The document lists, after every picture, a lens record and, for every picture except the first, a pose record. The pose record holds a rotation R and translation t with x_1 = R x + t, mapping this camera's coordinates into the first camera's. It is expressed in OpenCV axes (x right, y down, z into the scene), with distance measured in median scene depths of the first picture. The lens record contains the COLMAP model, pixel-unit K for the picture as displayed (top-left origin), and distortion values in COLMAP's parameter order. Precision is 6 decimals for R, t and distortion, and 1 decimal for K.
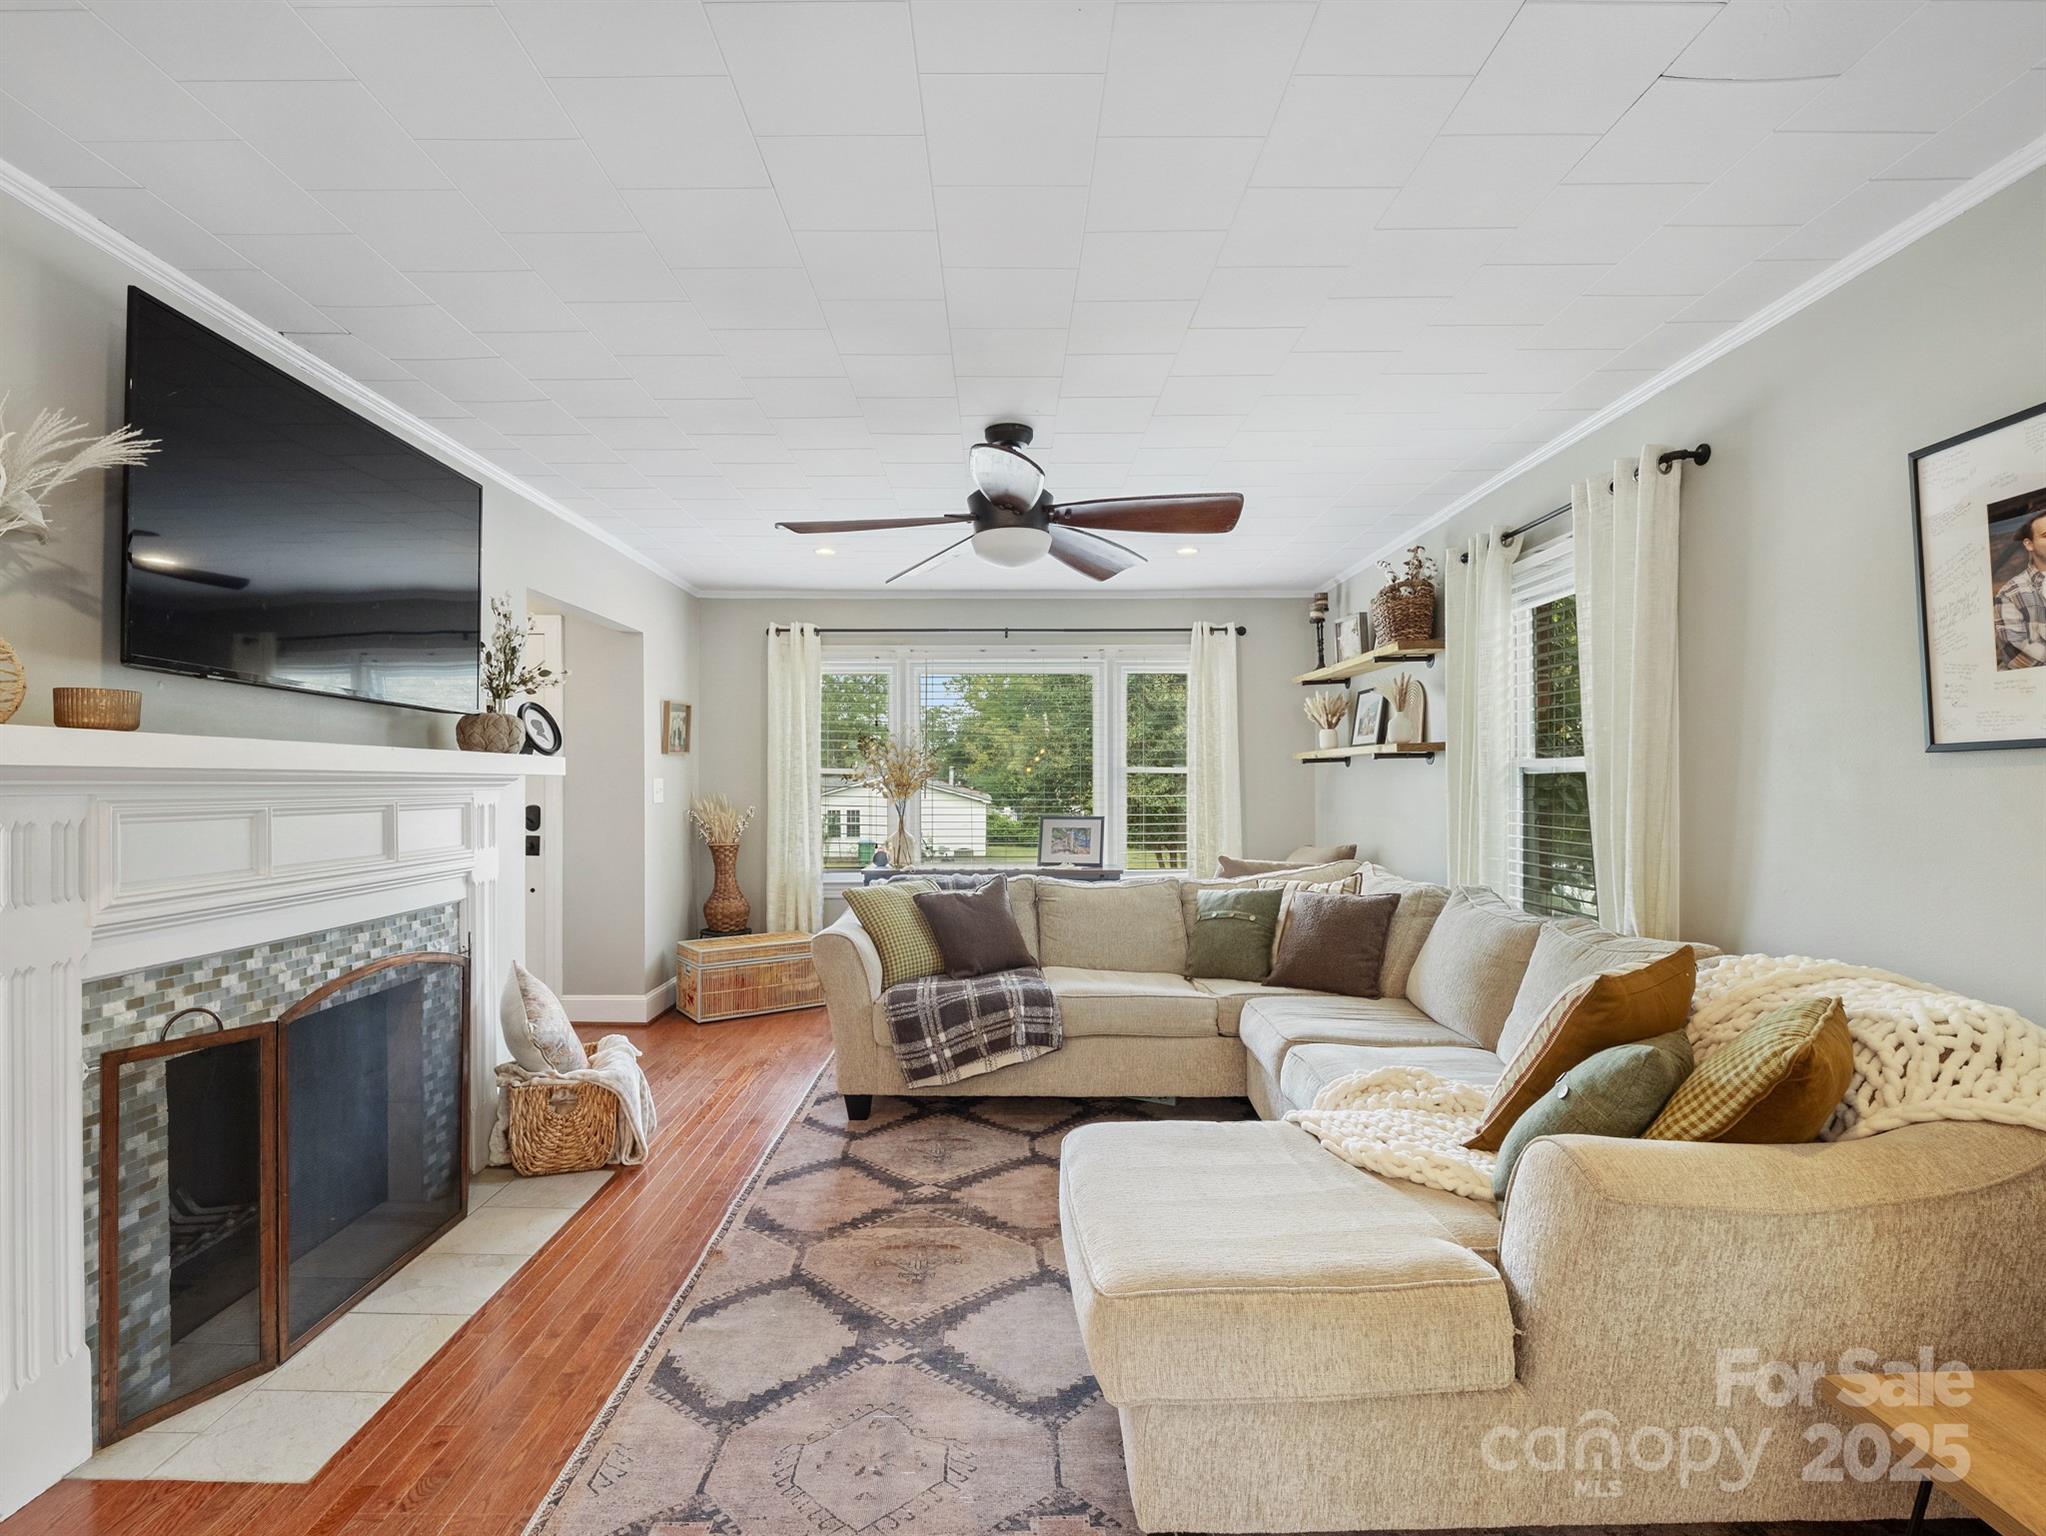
lens RADIAL K [[982.9, 0, 1023.0], [0, 982.9, 768.0], [0, 0, 1]] dist [-0.000375, -0.012562]
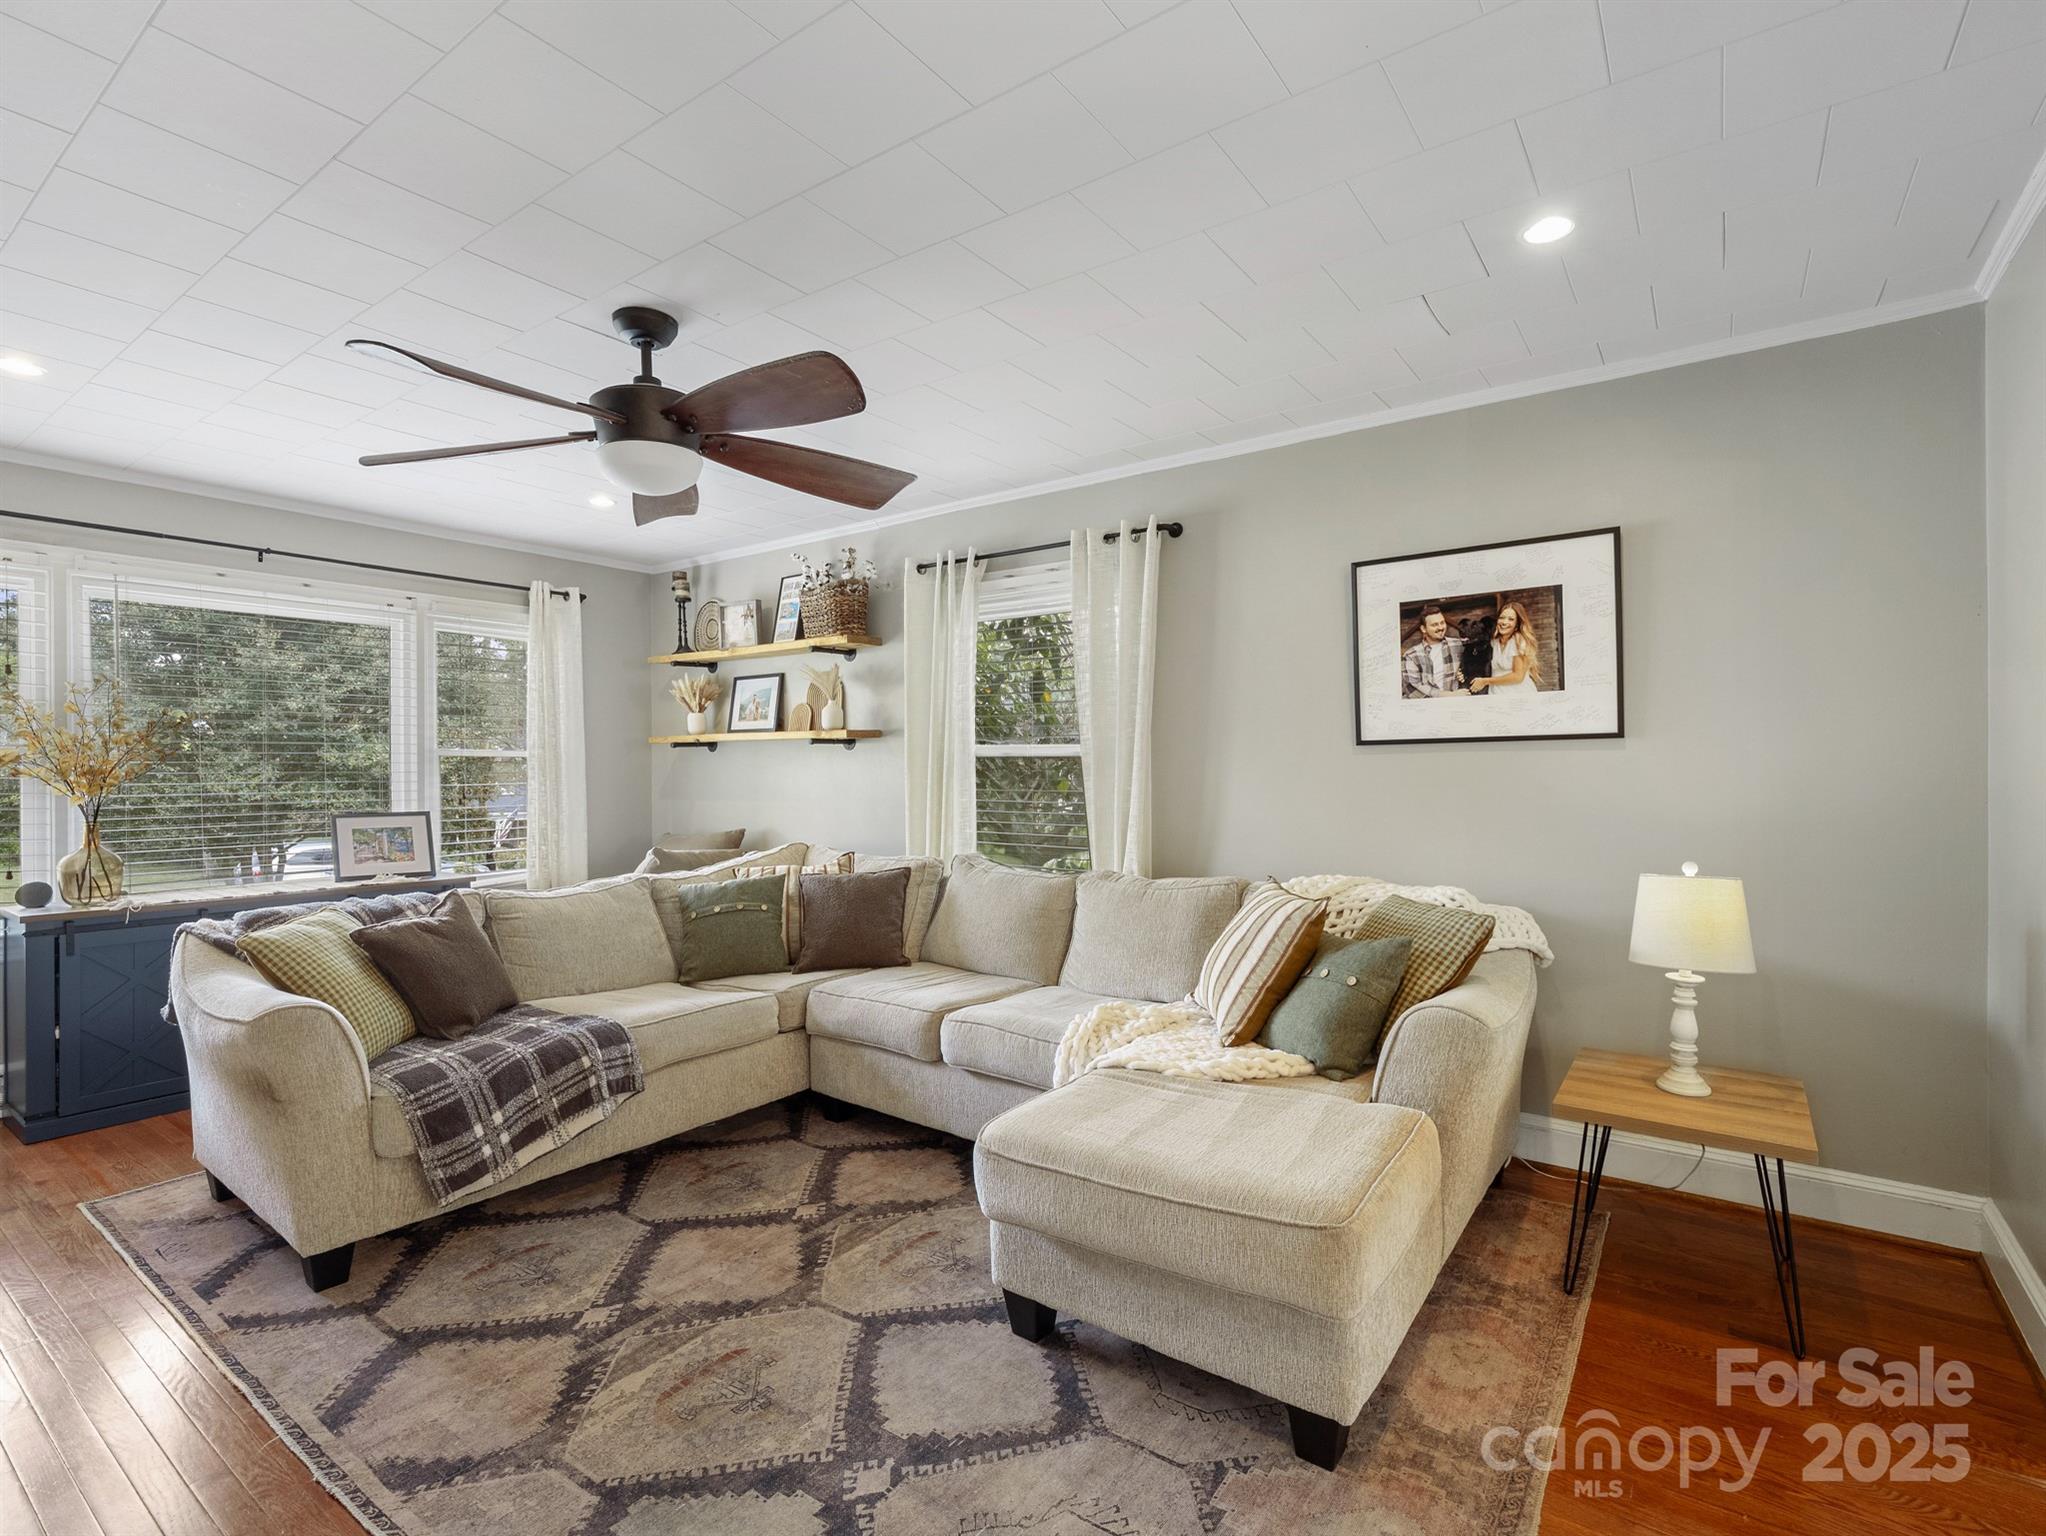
lens RADIAL K [[966.1, 0, 1011.6], [0, 966.1, 761.7], [0, 0, 1]] dist [0.012725, -0.010276]
pose [[0.604827, 0.003263, 0.796350, -0.478272], [-0.007975, 0.999966, 0.001959, 0.008412], [-0.796317, -0.007536, 0.604833, 0.305073]]
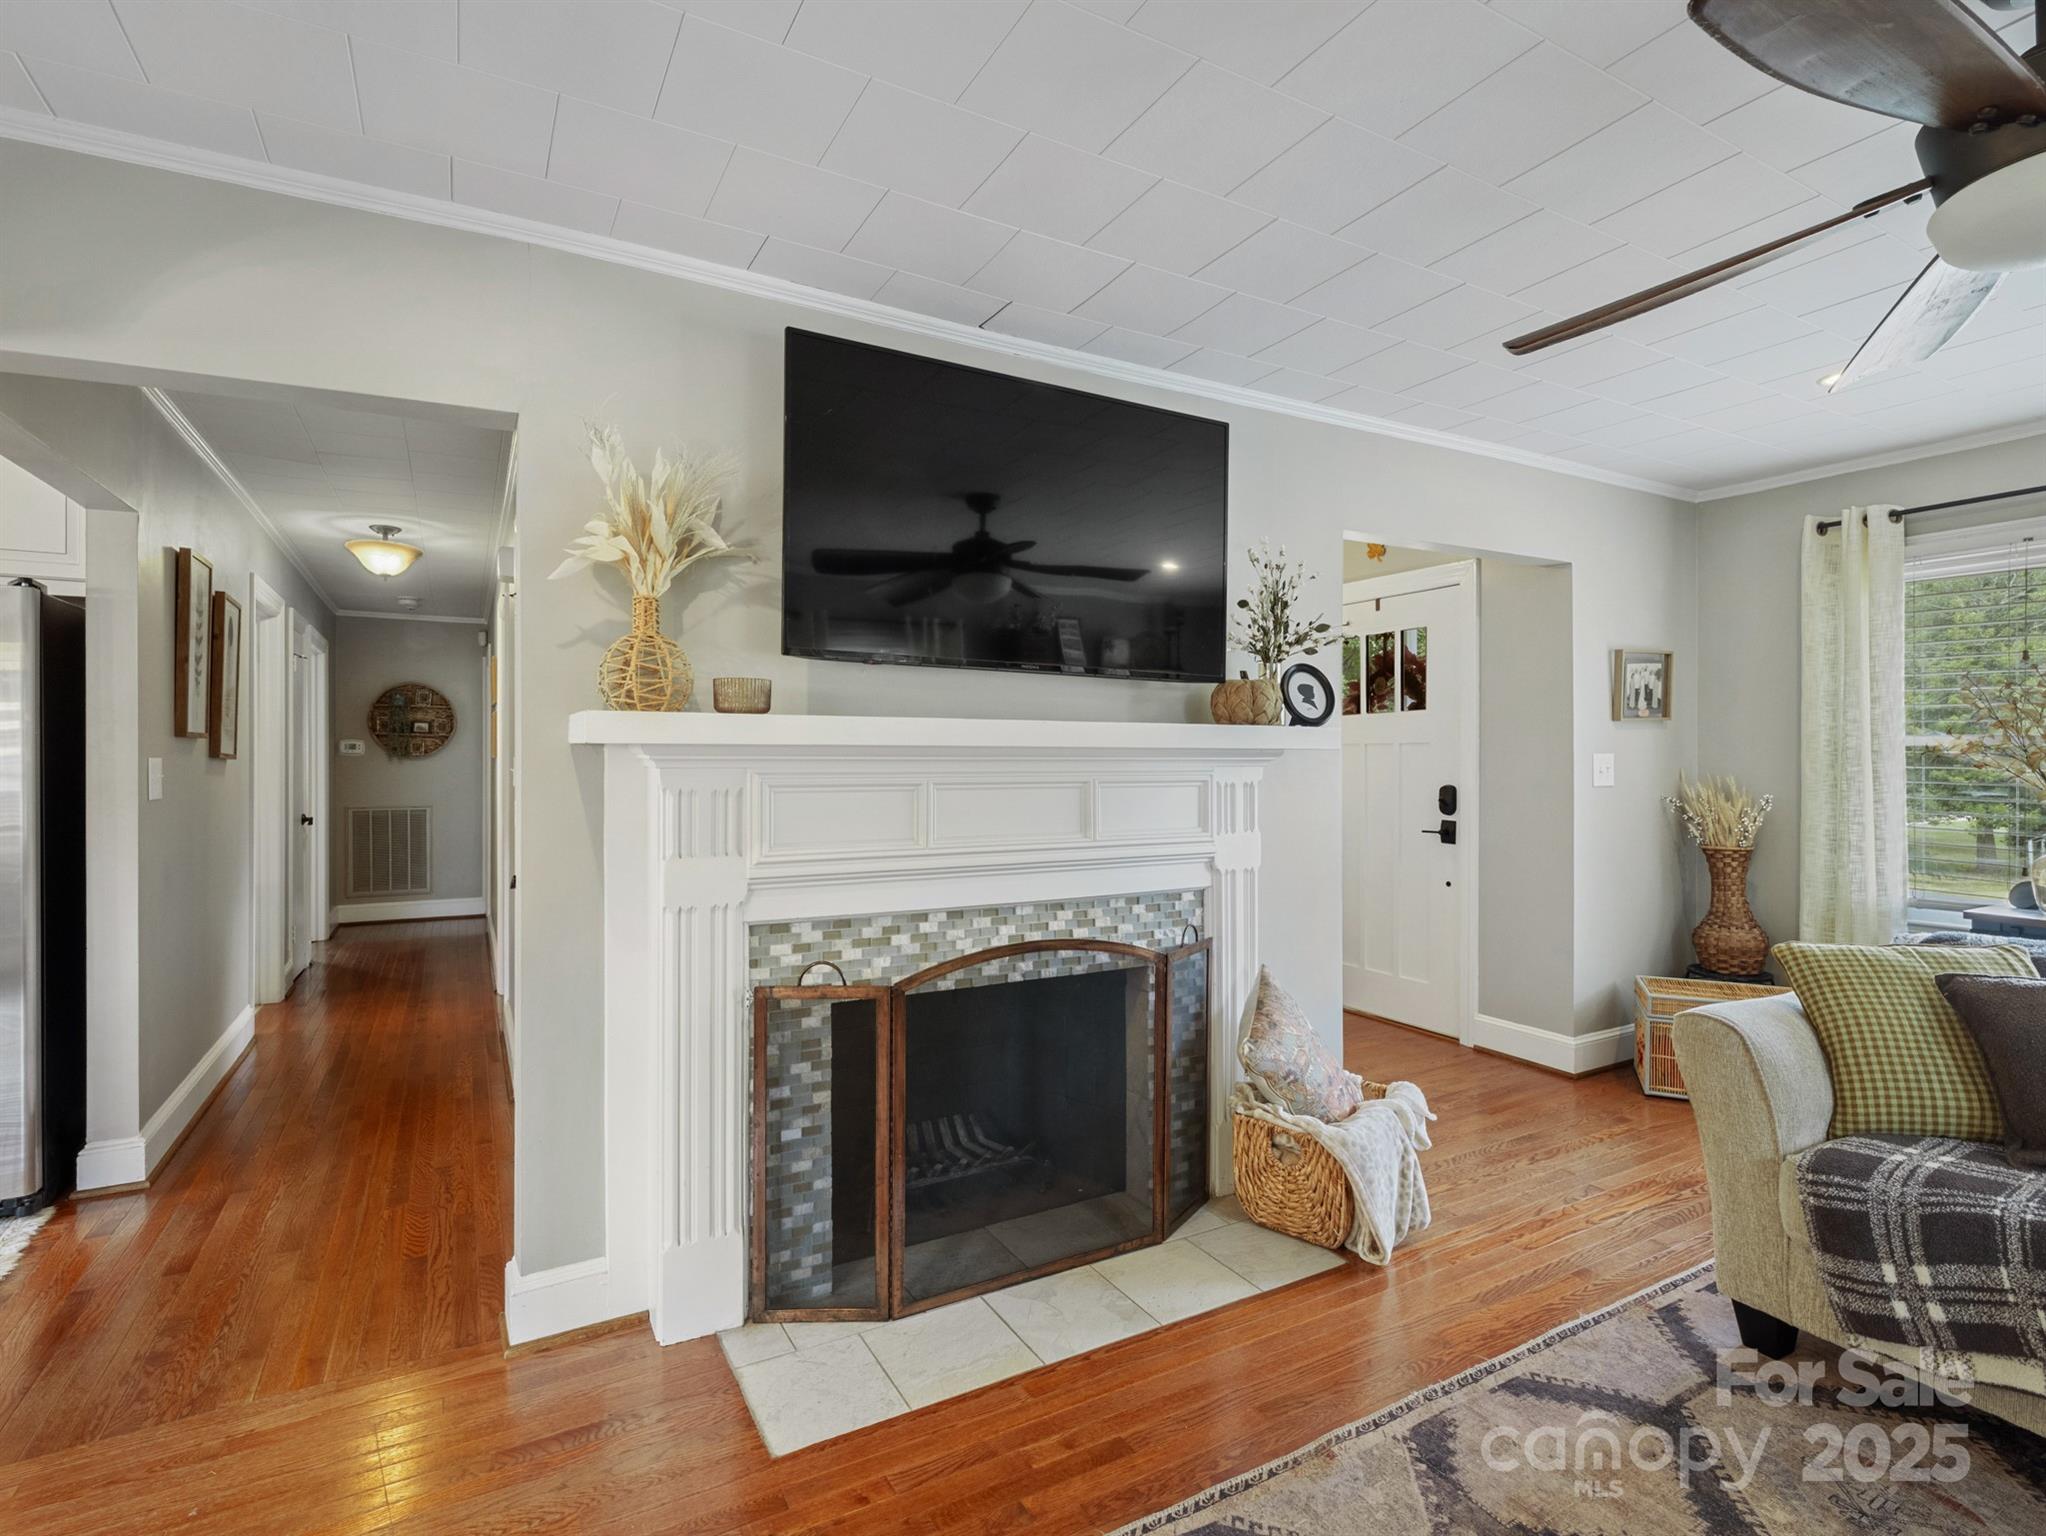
lens RADIAL K [[1011.8, 0, 1028.3], [0, 1011.8, 752.1], [0, 0, 1]] dist [0.001818, -0.001116]
pose [[0.478539, -0.003843, -0.878058, 0.170408], [0.010630, 0.999942, 0.001417, 0.006321], [0.878002, -0.010012, 0.478552, 0.412118]]
